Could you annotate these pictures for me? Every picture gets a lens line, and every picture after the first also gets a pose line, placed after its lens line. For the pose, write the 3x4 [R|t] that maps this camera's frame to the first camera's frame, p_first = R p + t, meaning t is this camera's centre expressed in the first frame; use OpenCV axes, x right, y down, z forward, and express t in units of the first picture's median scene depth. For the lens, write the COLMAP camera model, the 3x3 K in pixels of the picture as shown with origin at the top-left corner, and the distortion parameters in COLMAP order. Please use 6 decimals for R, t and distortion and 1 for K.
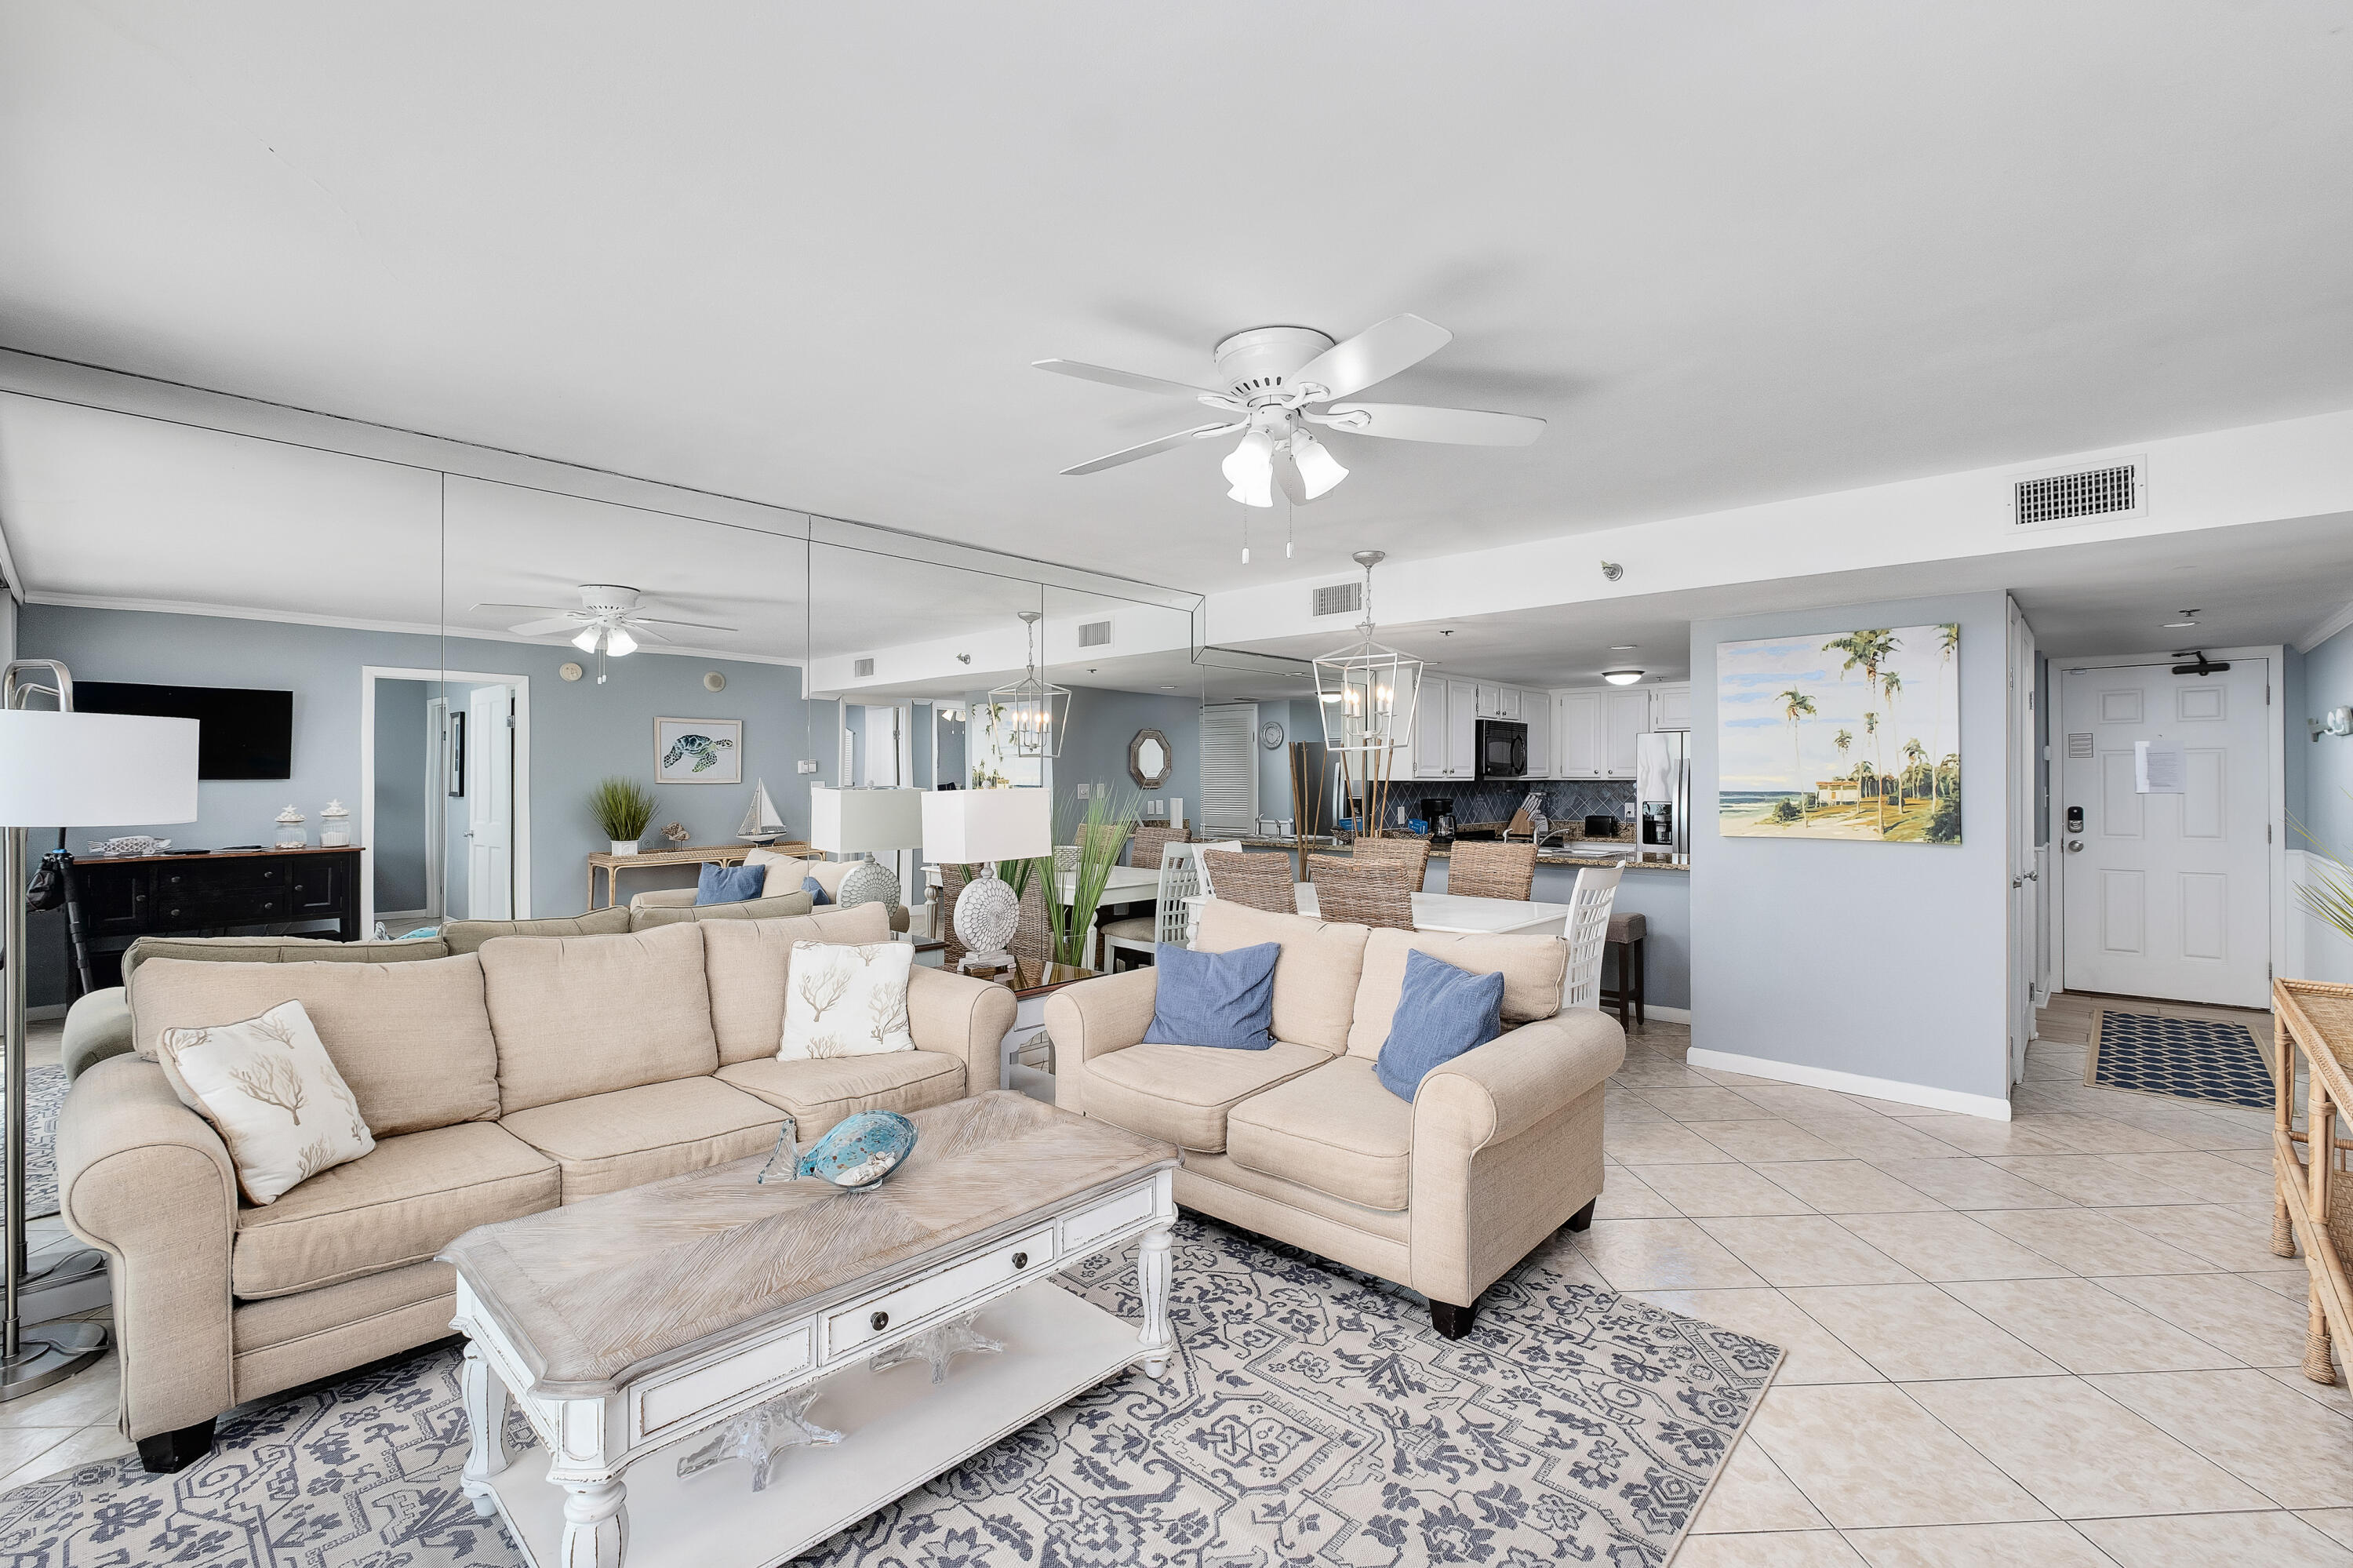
lens RADIAL K [[1021.5, 0, 1181.5], [0, 1021.5, 773.7], [0, 0, 1]] dist [-0.003173, -0.000494]
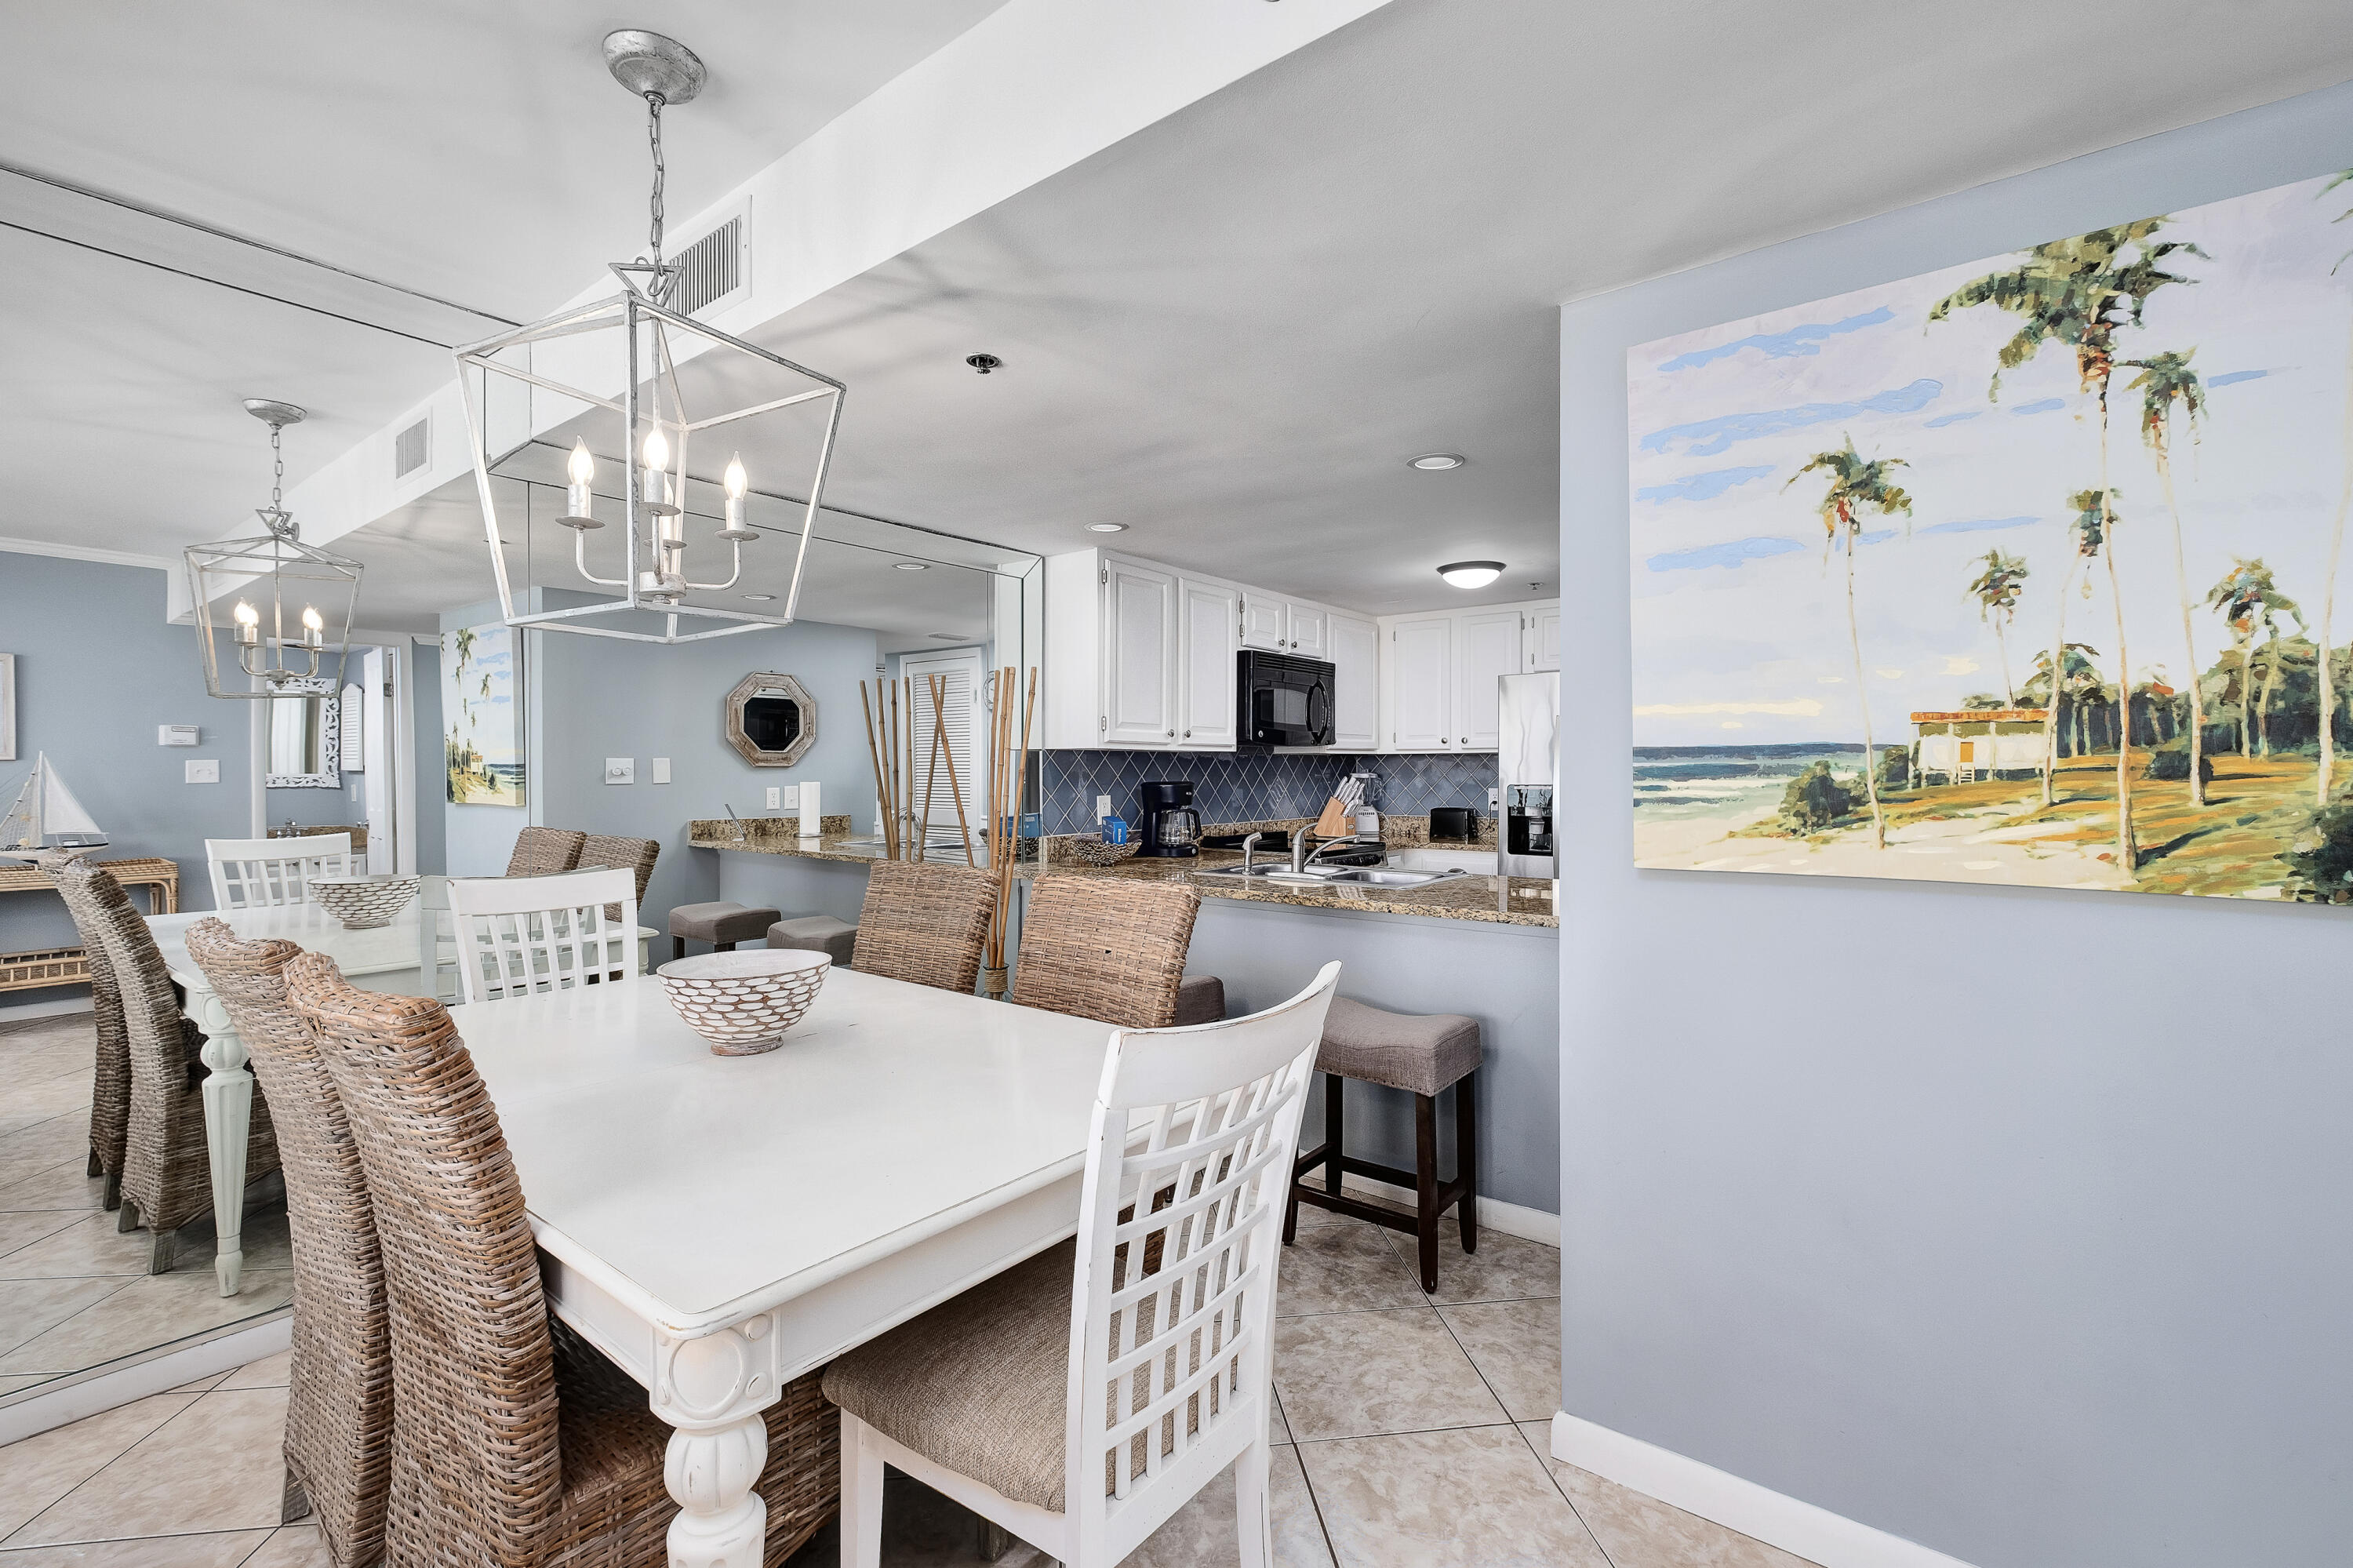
lens RADIAL K [[1021.5, 0, 1175.5], [0, 1021.5, 772.8], [0, 0, 1]] dist [-0.003173, -0.000494]
pose [[0.997465, -0.004344, 0.071033, 0.290117], [0.003787, 0.999961, 0.007980, 0.019775], [-0.071065, -0.007691, 0.997442, 0.555562]]
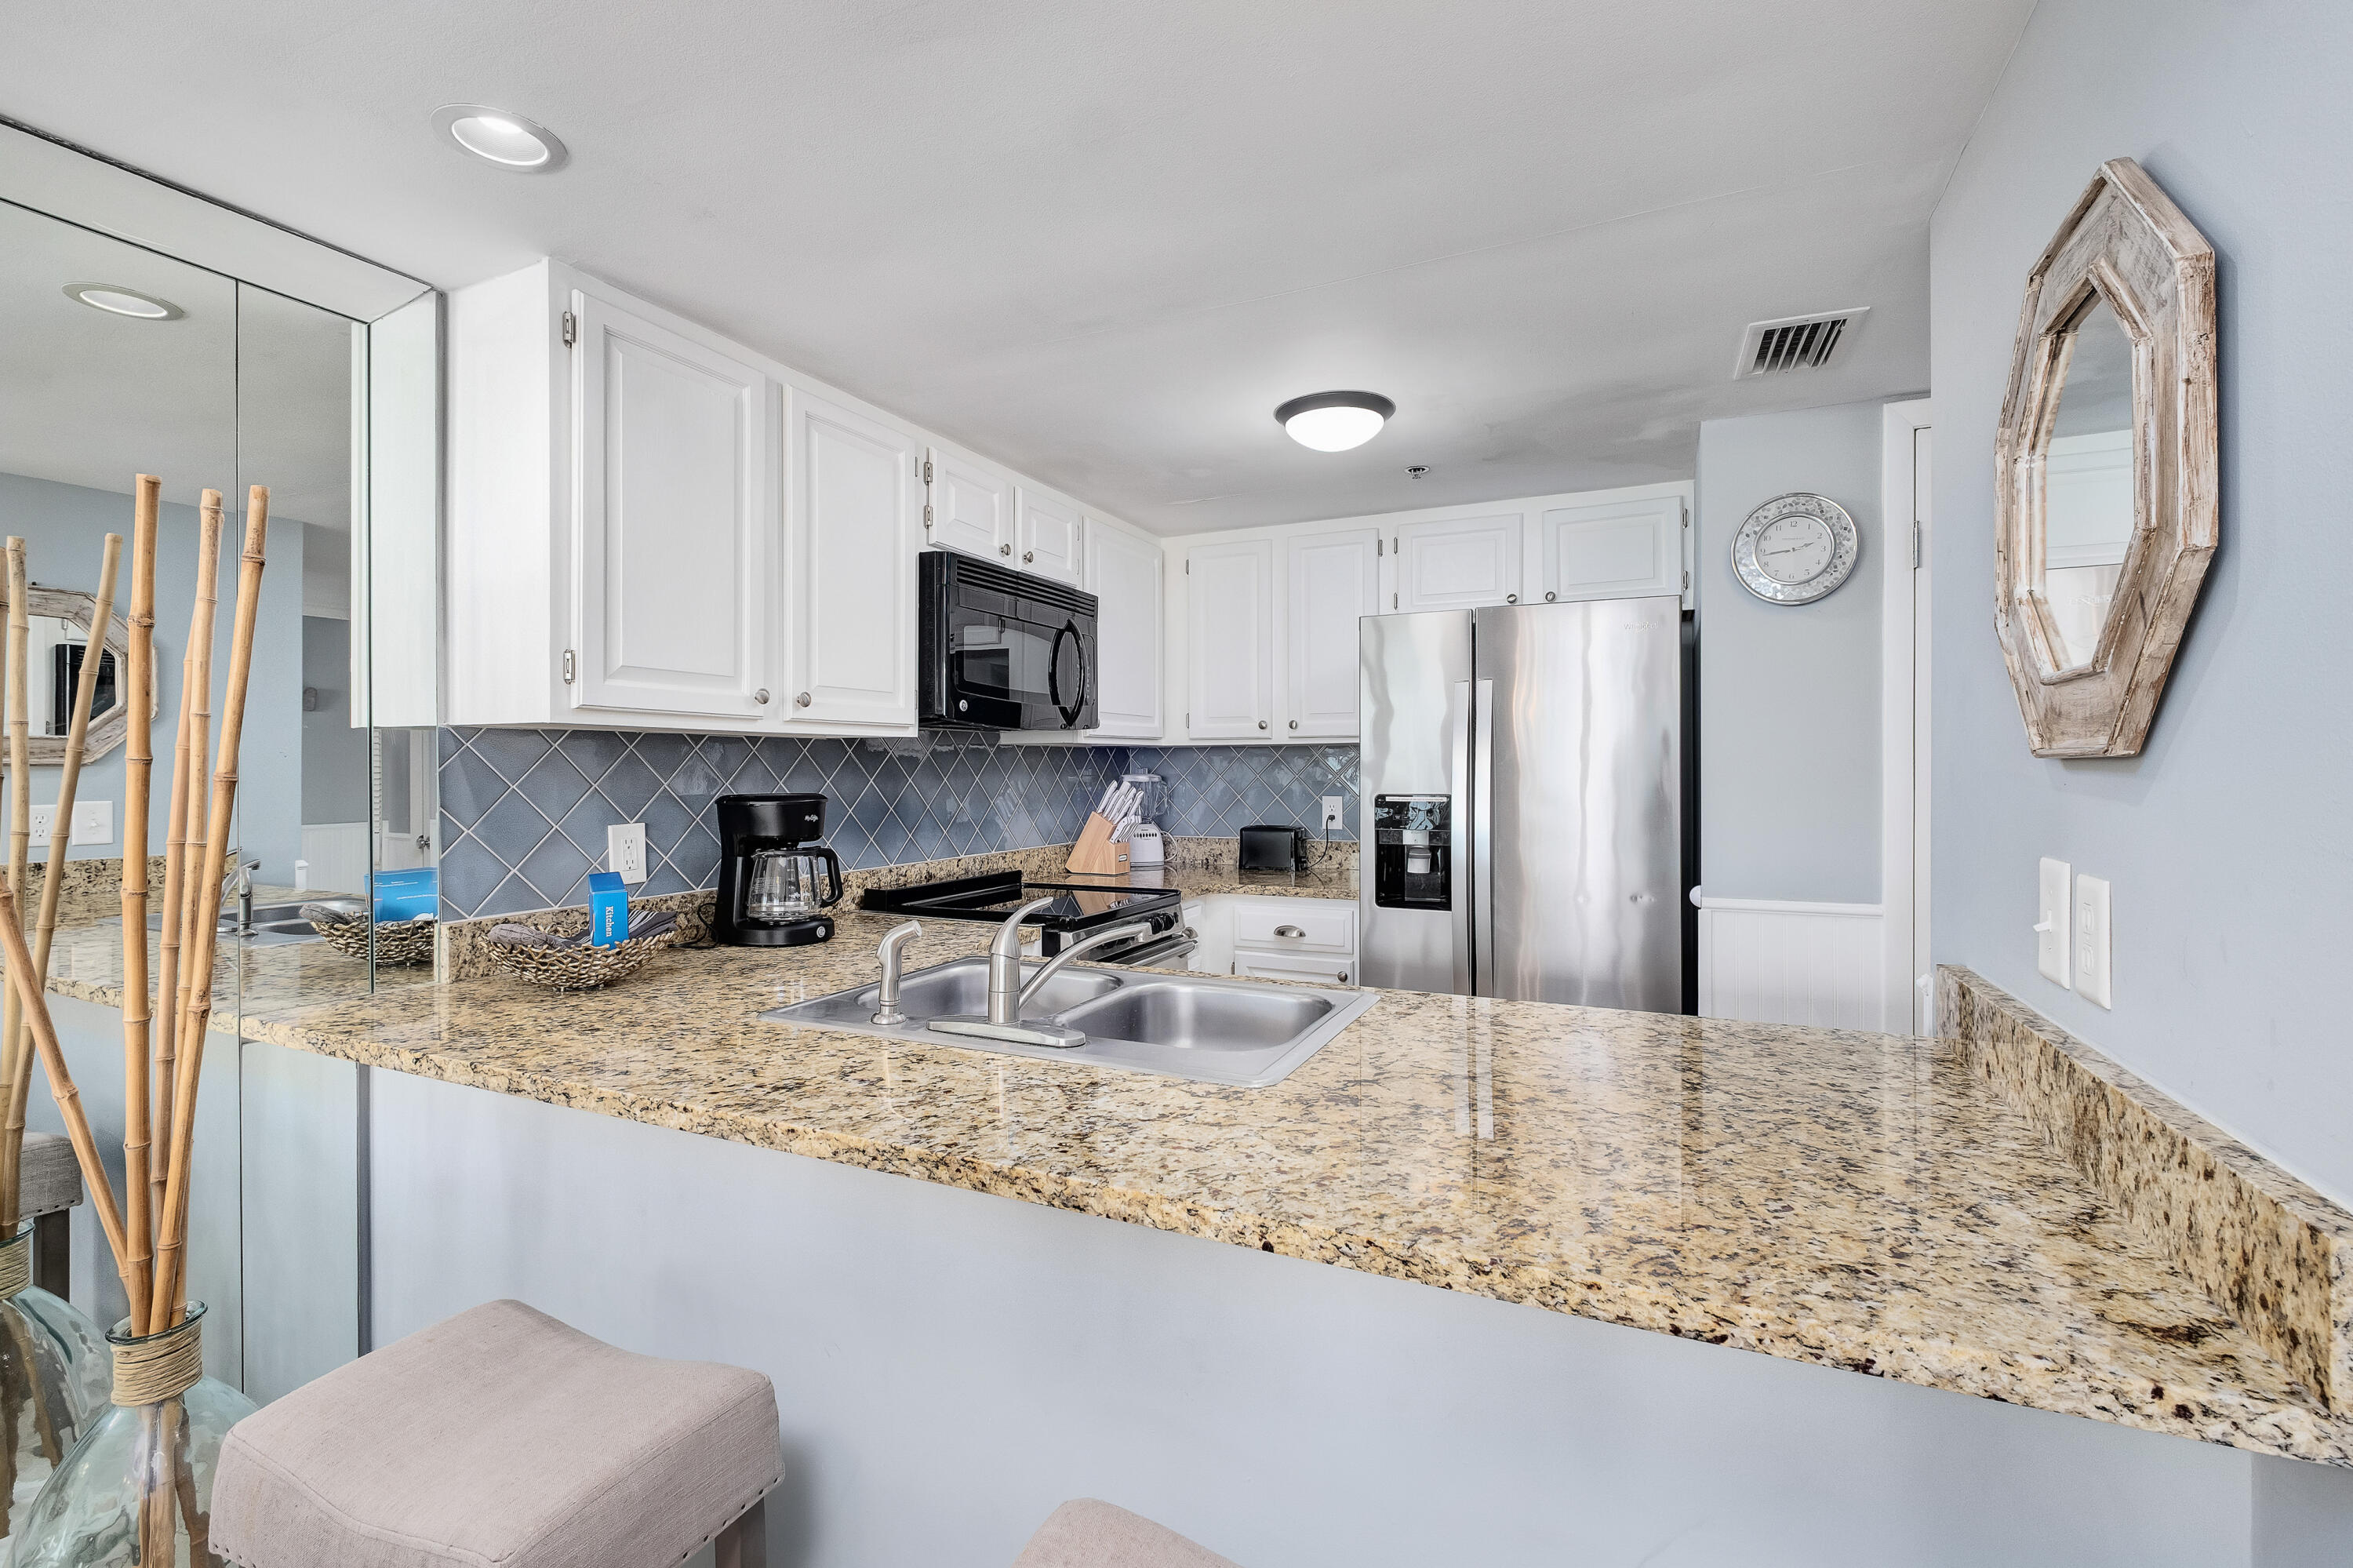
lens RADIAL K [[1021.5, 0, 1166.9], [0, 1021.5, 762.8], [0, 0, 1]] dist [-0.003173, -0.000494]
pose [[0.958038, -0.004473, 0.286607, 0.376556], [0.004364, 0.999990, 0.001020, 0.020763], [-0.286609, 0.000274, 0.958048, 0.923898]]
